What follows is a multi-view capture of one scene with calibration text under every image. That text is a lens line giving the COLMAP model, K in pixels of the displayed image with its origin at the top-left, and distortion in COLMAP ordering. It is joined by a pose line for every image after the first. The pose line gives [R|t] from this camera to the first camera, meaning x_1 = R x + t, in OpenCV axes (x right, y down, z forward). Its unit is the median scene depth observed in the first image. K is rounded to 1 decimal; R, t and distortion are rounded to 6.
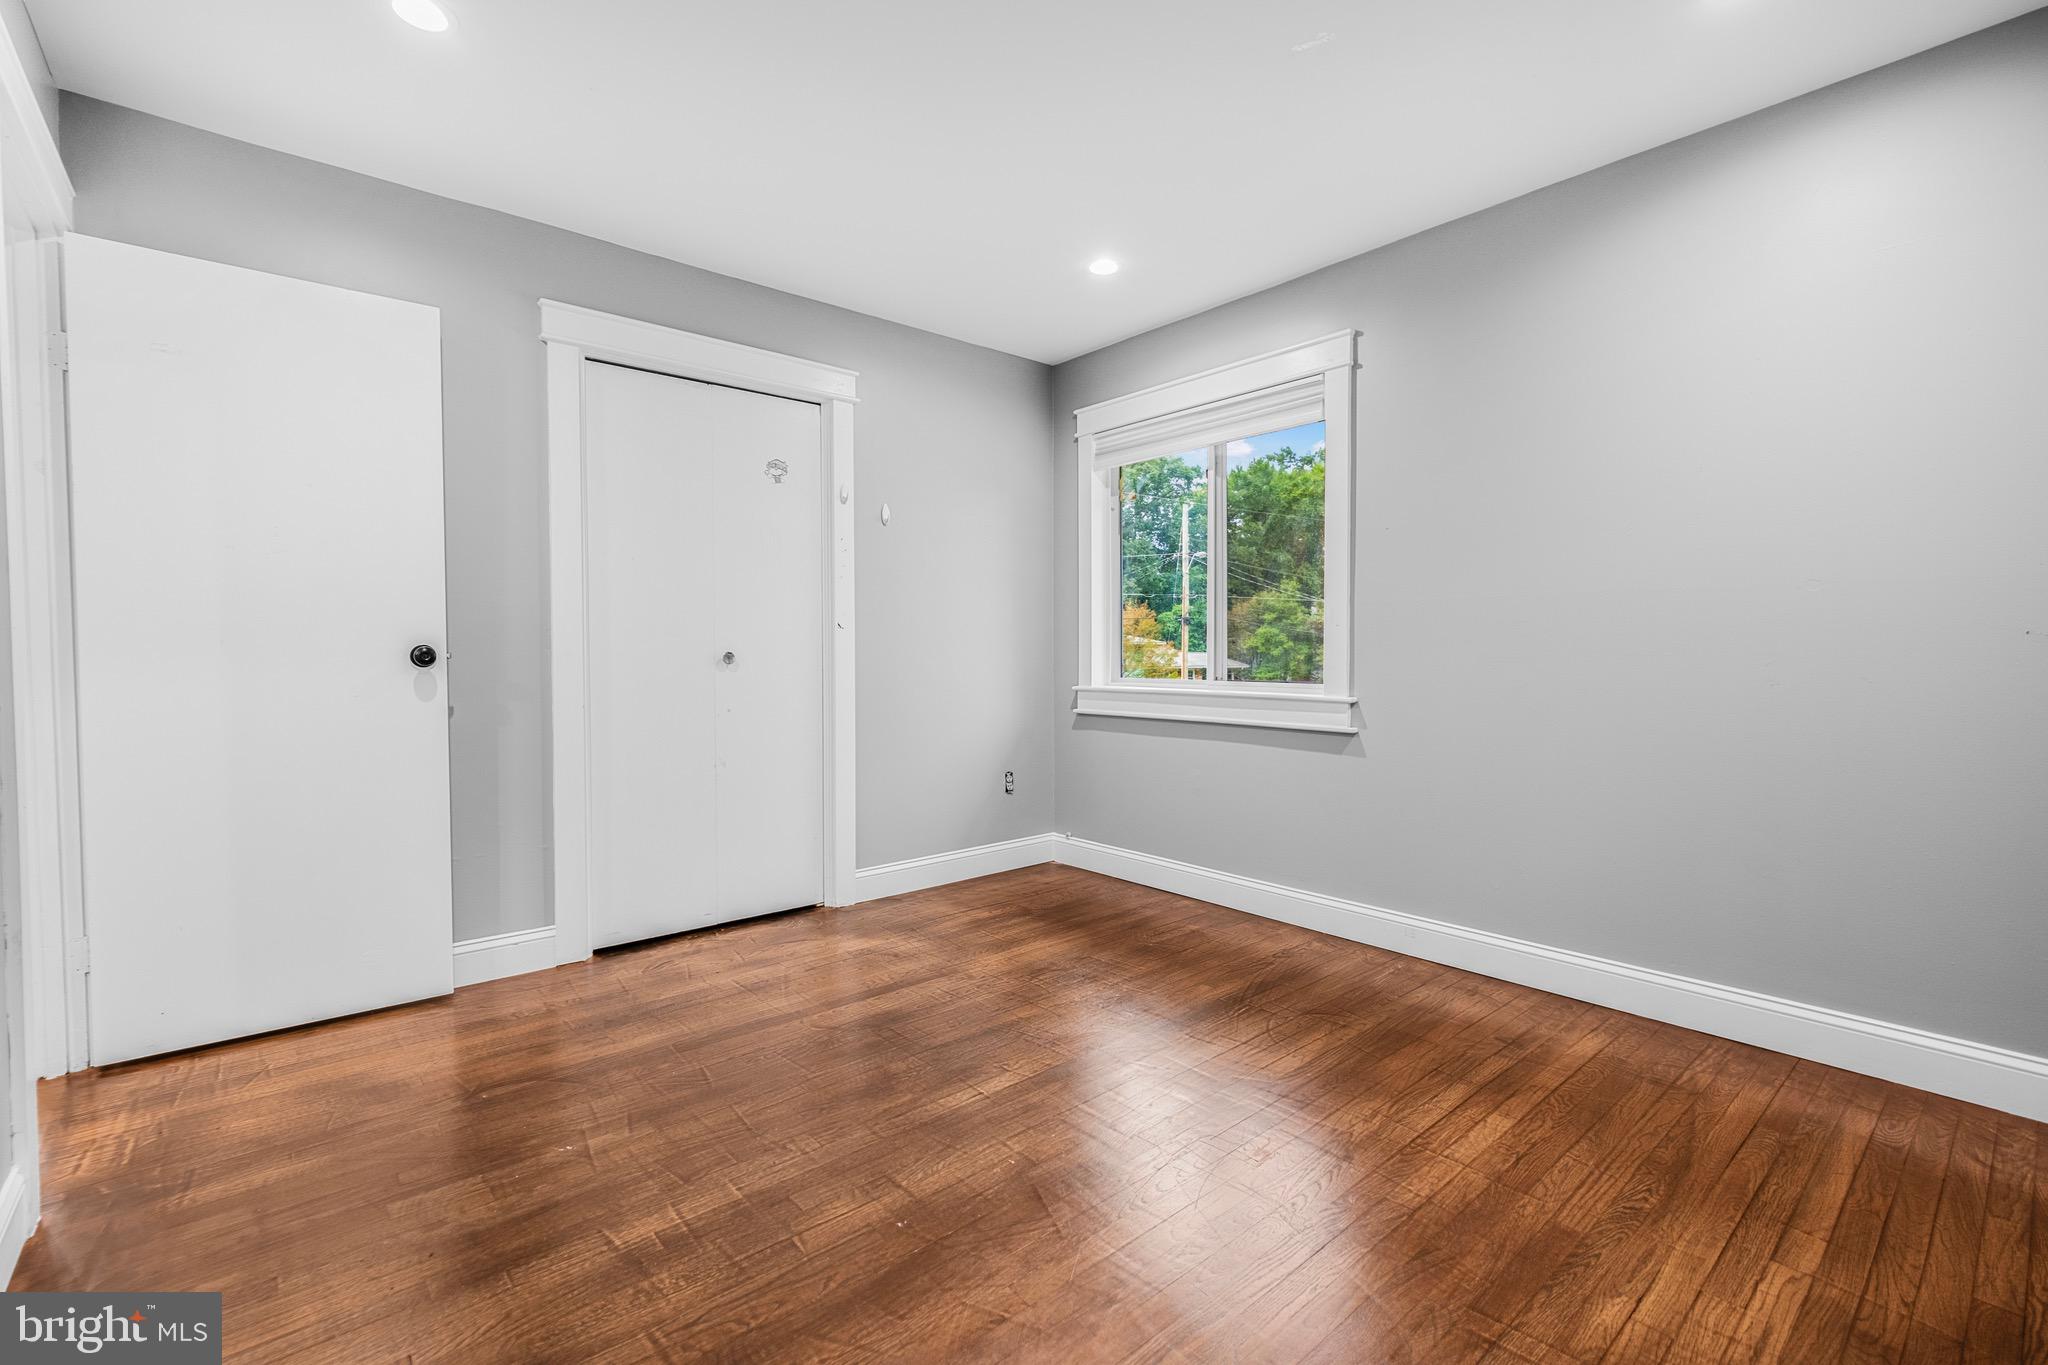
lens RADIAL K [[904.4, 0, 1024.0], [0, 904.4, 682.5], [0, 0, 1]] dist [-0.000214, -0.000013]
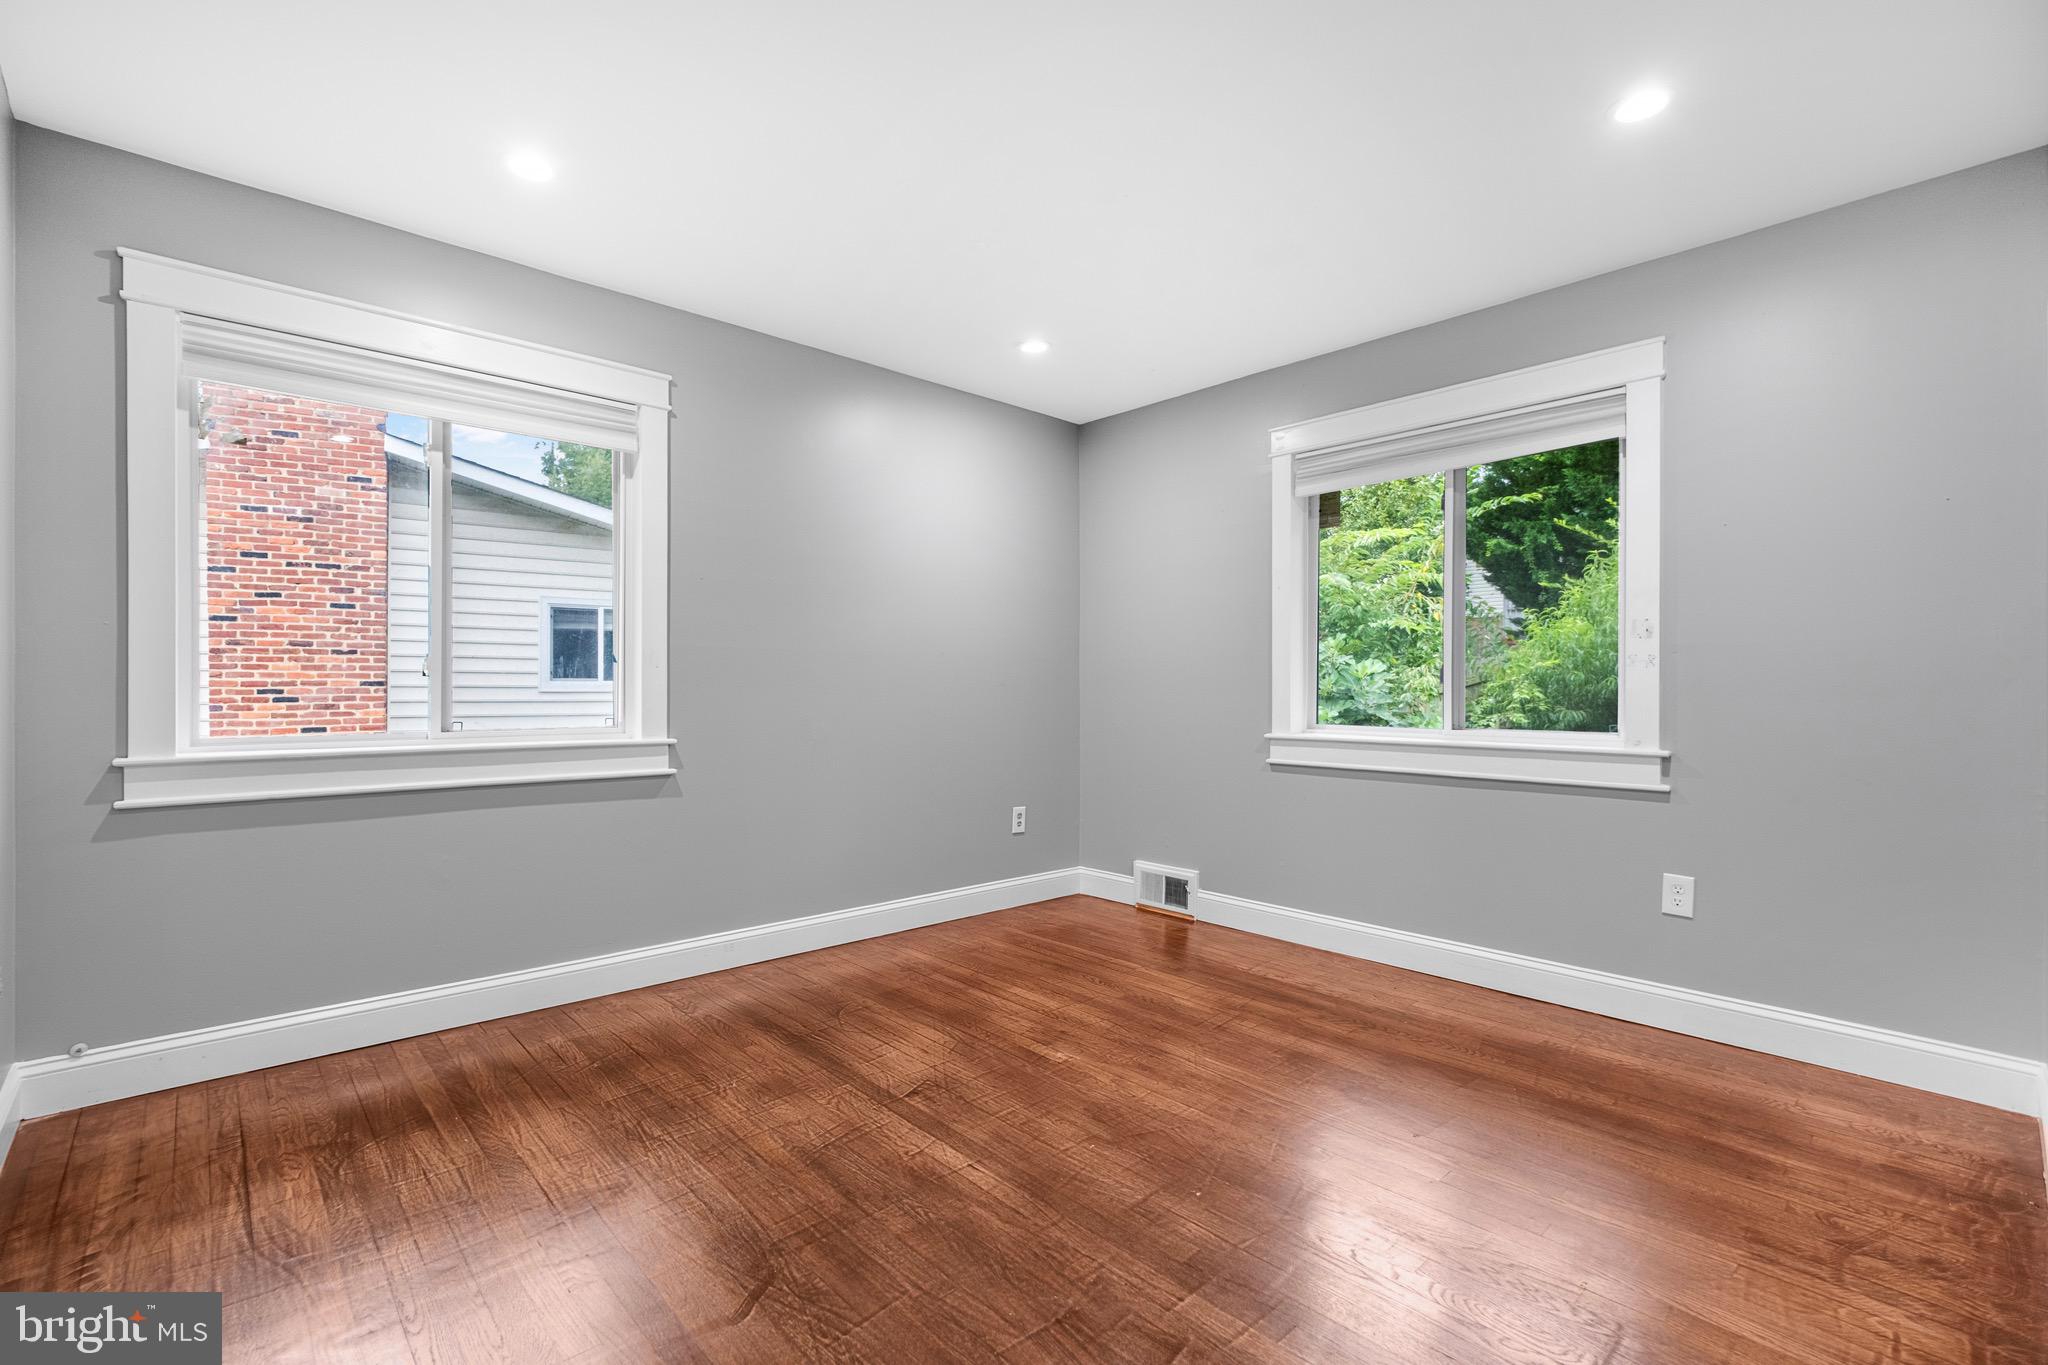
lens RADIAL K [[904.4, 0, 1024.0], [0, 904.4, 682.5], [0, 0, 1]] dist [-0.000214, -0.000013]
pose [[-0.039728, 0.011100, 0.999149, -0.802207], [0.034525, 0.999356, -0.009730, -0.026989], [-0.998614, 0.034109, -0.040086, 0.781901]]
